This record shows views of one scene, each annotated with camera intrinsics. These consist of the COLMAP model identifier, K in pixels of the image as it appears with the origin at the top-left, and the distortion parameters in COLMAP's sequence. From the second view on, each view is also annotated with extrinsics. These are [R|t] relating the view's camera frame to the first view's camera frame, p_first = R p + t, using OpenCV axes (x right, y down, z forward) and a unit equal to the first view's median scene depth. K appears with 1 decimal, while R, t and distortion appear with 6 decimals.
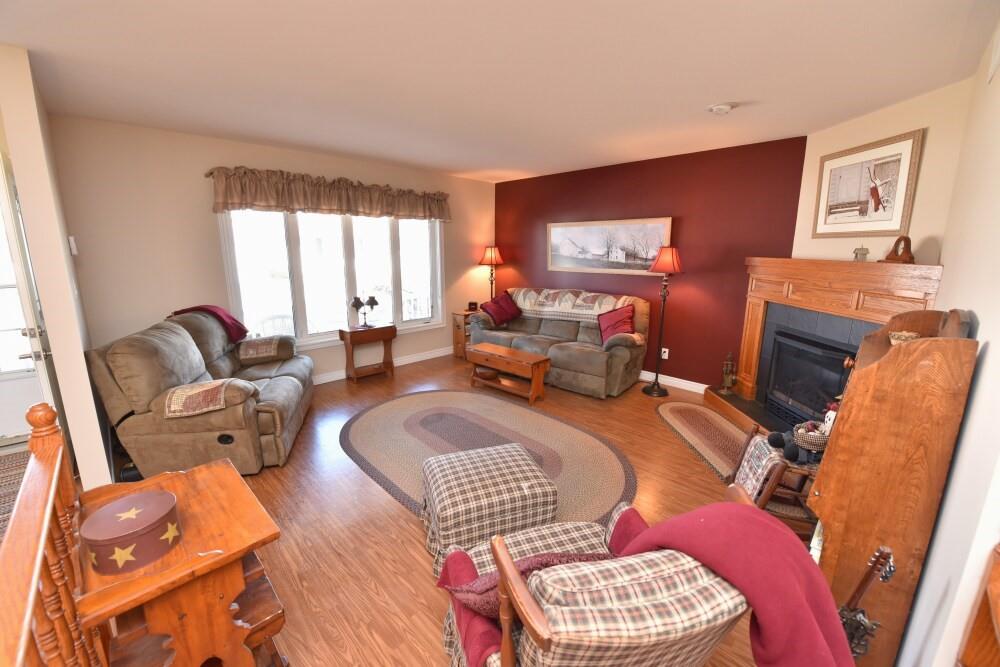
lens RADIAL K [[397.4, 0, 502.2], [0, 397.4, 331.2], [0, 0, 1]] dist [-0.017287, -0.001958]
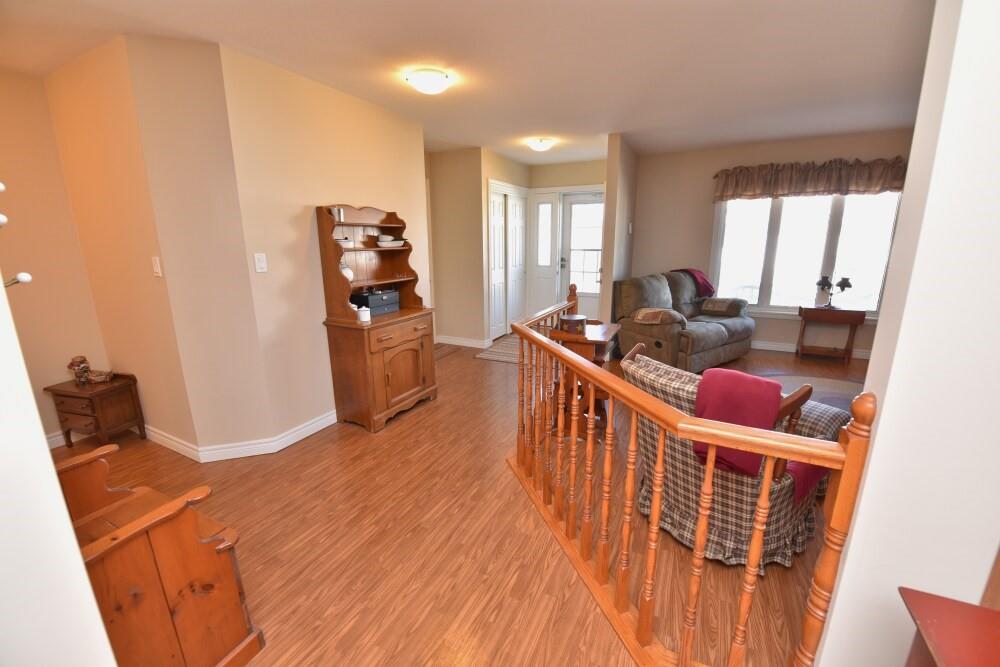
lens RADIAL K [[397.4, 0, 502.2], [0, 397.4, 331.2], [0, 0, 1]] dist [-0.017287, -0.001958]
pose [[0.309087, 0.204128, -0.928869, 0.375816], [-0.183142, 0.971188, 0.152487, 0.053728], [0.933233, 0.122983, 0.337566, -0.103096]]
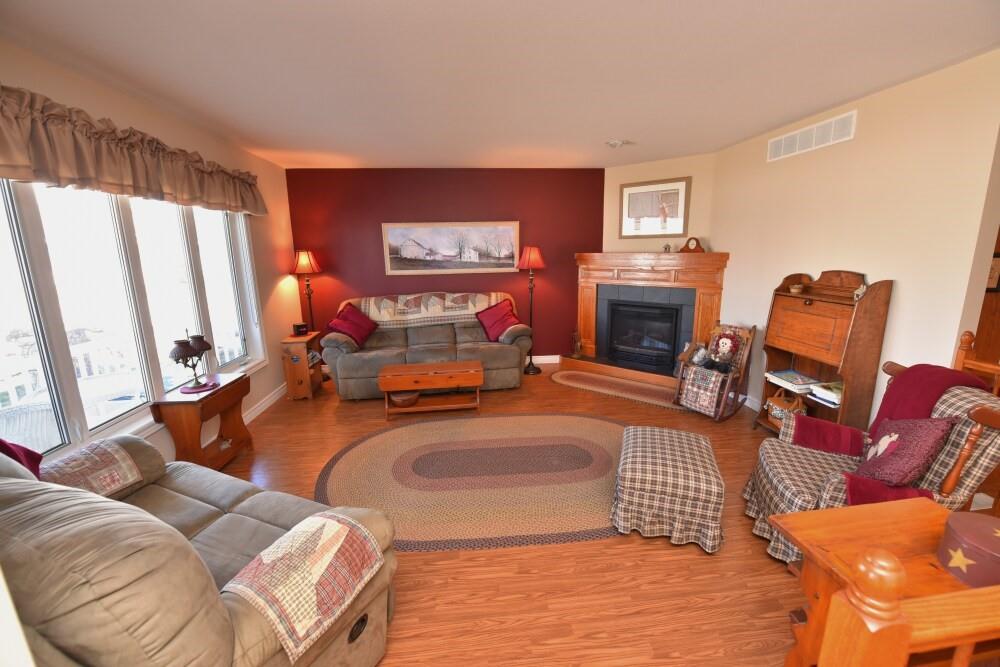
lens RADIAL K [[397.4, 0, 502.2], [0, 397.4, 331.2], [0, 0, 1]] dist [-0.017287, -0.001958]
pose [[0.638804, -0.170822, 0.750166, -0.550221], [0.175766, 0.981657, 0.073862, -0.066111], [-0.749023, 0.084670, 0.657112, 0.301975]]
